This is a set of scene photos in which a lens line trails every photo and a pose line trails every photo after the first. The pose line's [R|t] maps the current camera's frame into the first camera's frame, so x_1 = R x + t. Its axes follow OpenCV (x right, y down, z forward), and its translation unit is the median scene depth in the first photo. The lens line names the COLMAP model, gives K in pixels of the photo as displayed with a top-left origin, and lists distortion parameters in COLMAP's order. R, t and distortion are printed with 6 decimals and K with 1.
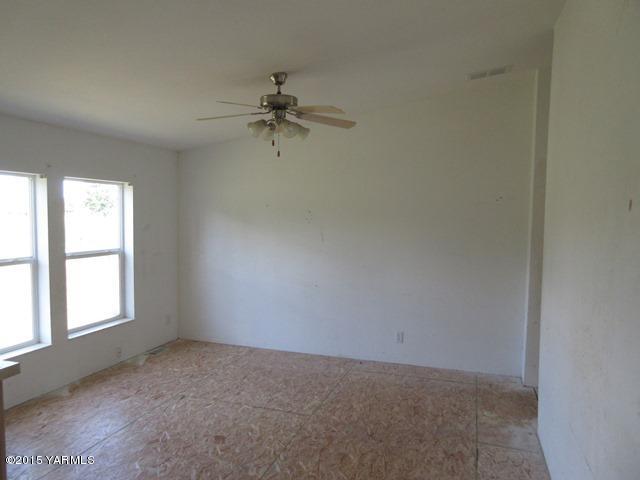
lens RADIAL K [[477.4, 0, 320.0], [0, 477.4, 240.0], [0, 0, 1]] dist [-0.005521, -0.002043]
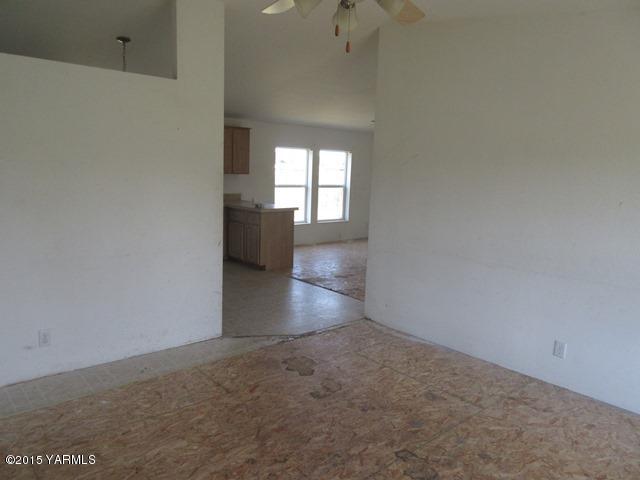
lens RADIAL K [[477.4, 0, 320.0], [0, 477.4, 240.0], [0, 0, 1]] dist [-0.005521, -0.002043]
pose [[0.868901, 0.102743, -0.484206, 0.545756], [-0.055980, 0.992342, 0.110108, 0.037416], [0.491810, -0.068567, 0.867998, -0.896343]]
